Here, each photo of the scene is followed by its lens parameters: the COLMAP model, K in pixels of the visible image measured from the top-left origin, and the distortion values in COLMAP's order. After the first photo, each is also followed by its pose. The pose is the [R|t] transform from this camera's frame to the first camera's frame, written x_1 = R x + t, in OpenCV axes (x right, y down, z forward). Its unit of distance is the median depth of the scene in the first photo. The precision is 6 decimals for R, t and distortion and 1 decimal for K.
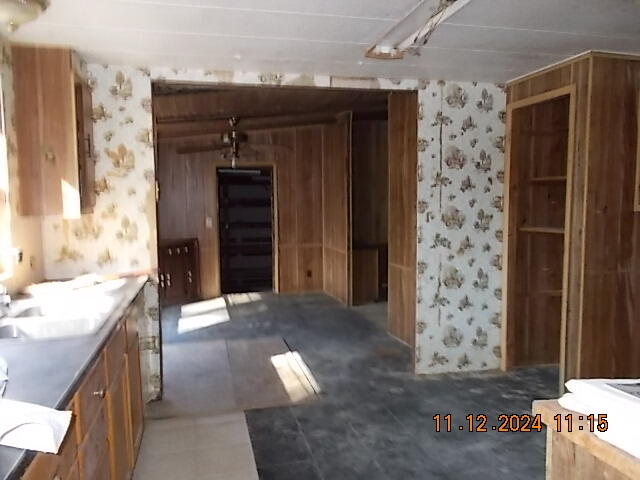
lens RADIAL K [[472.7, 0, 320.6], [0, 472.7, 240.5], [0, 0, 1]] dist [0.008400, 0.001652]
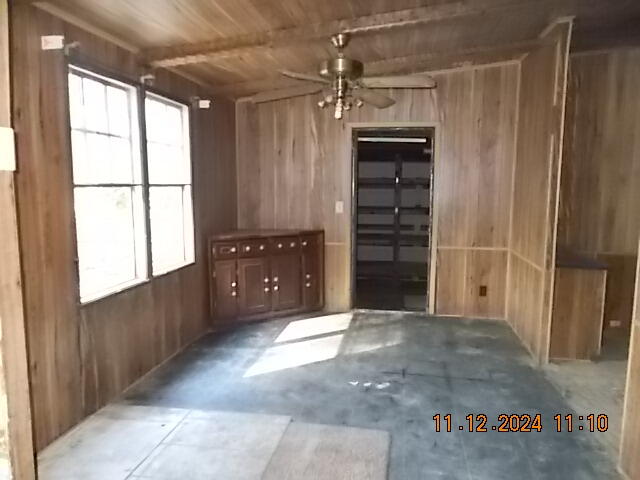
lens RADIAL K [[472.7, 0, 316.6], [0, 472.7, 239.9], [0, 0, 1]] dist [0.008400, 0.001652]
pose [[0.911224, 0.068234, -0.406219, 0.030542], [-0.051659, 0.997329, 0.051645, -0.025410], [0.408658, -0.026075, 0.912315, 0.317793]]
